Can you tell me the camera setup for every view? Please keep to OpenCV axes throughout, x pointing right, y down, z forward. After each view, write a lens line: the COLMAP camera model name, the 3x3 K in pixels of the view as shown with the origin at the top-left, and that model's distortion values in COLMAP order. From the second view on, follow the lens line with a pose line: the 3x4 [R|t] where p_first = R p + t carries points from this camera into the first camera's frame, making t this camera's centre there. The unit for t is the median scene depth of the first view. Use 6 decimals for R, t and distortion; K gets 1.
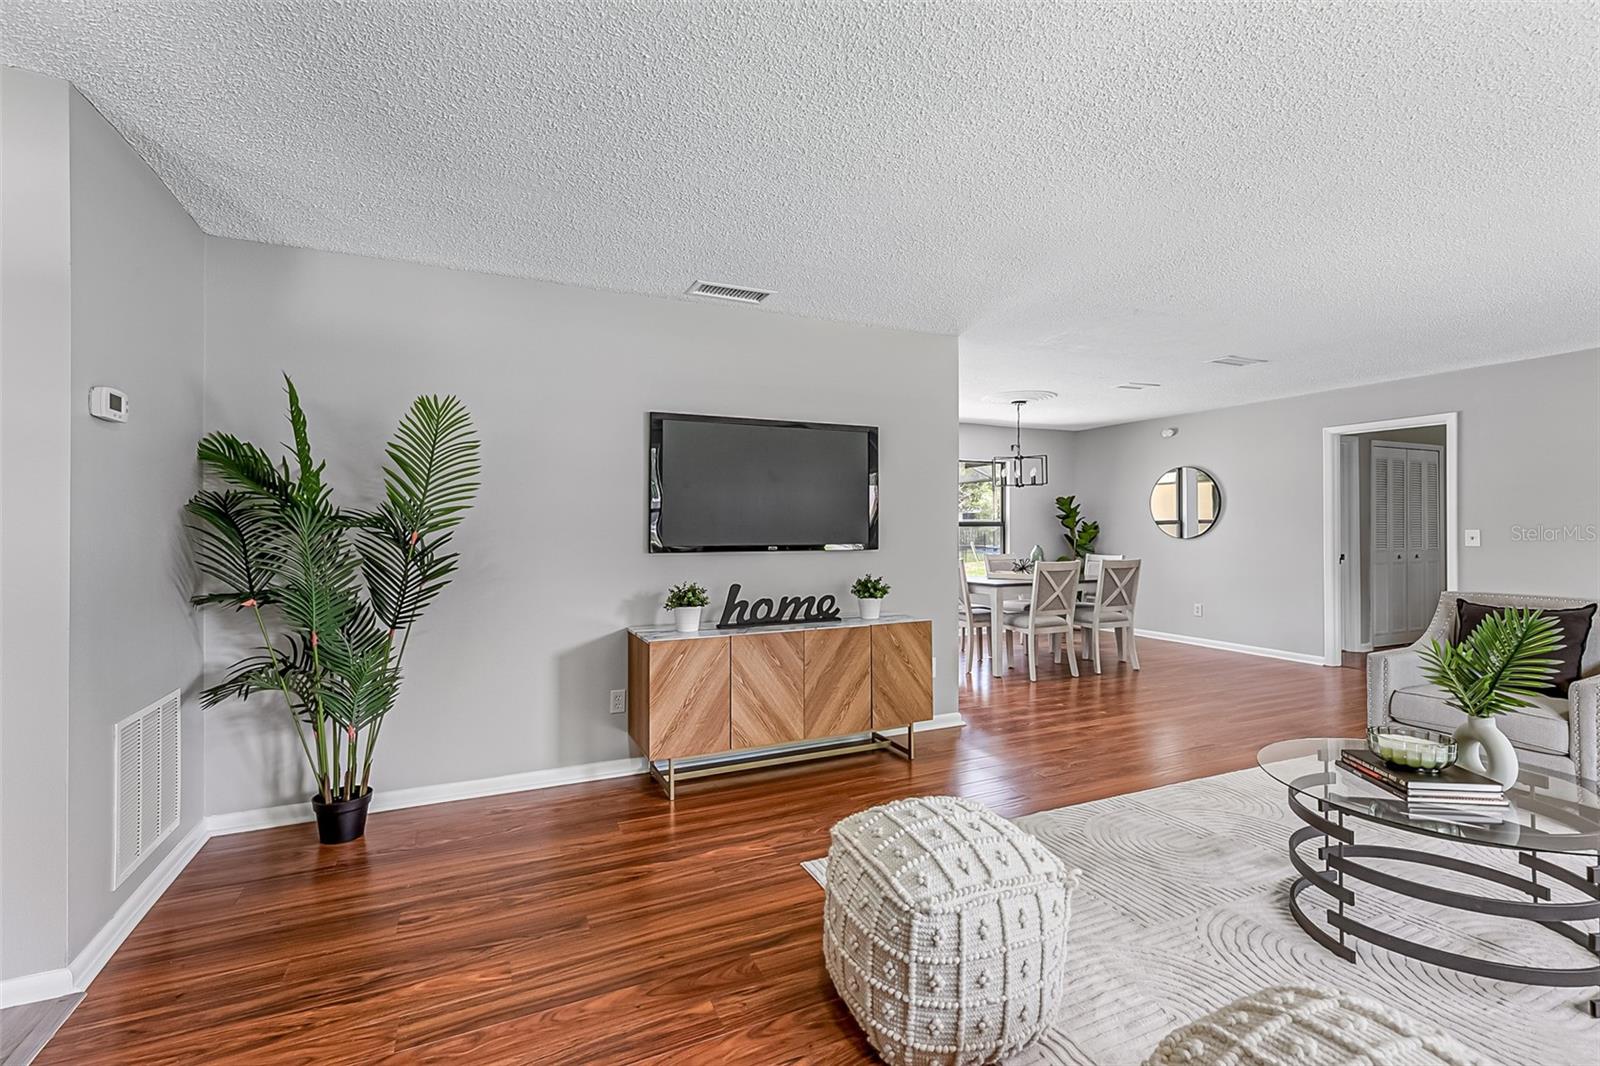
lens RADIAL K [[710.8, 0, 797.5], [0, 710.8, 524.9], [0, 0, 1]] dist [-0.000874, 0.000711]
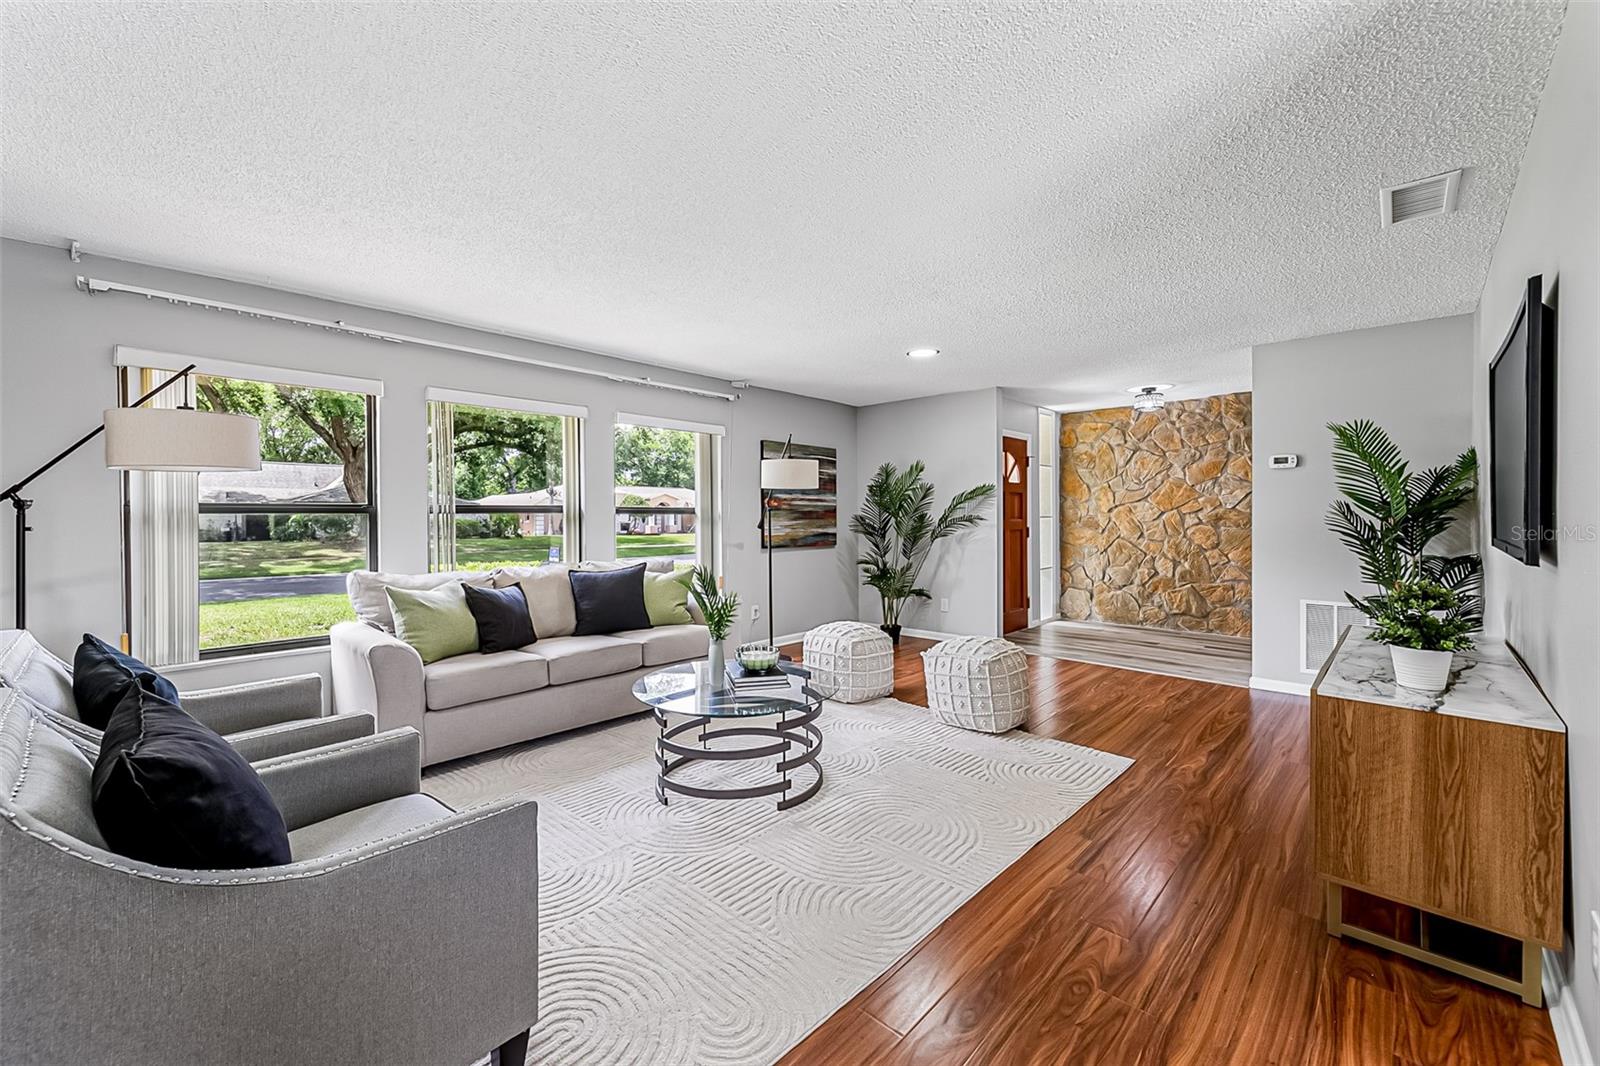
lens RADIAL K [[657.4, 0, 786.0], [0, 657.4, 524.5], [0, 0, 1]] dist [0.004429, -0.000241]
pose [[-0.932006, 0.010036, -0.362303, 0.771002], [0.005763, 0.999901, 0.012872, 0.001894], [0.362396, 0.009909, -0.931972, 1.375767]]
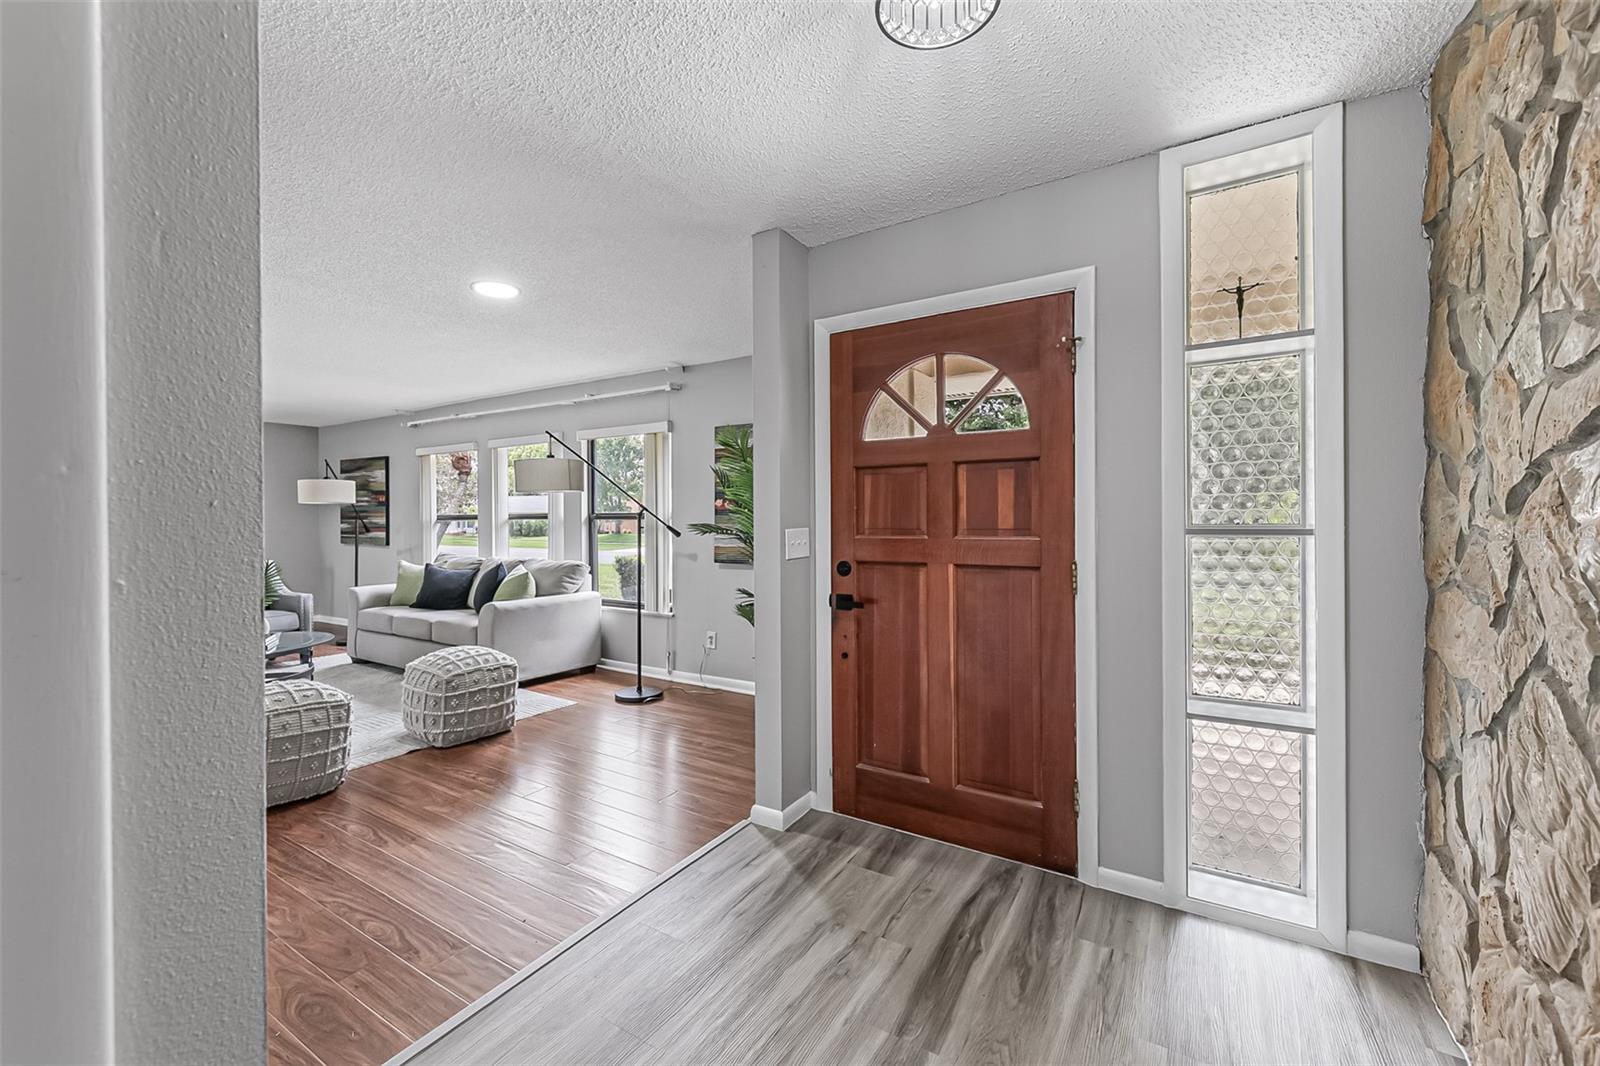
lens RADIAL K [[657.4, 0, 804.9], [0, 657.4, 521.3], [0, 0, 1]] dist [0.004429, -0.000241]
pose [[-0.549043, 0.000538, 0.835794, -0.977128], [0.005472, 0.999981, 0.002951, -0.002205], [-0.835776, 0.006194, -0.549035, 0.393080]]
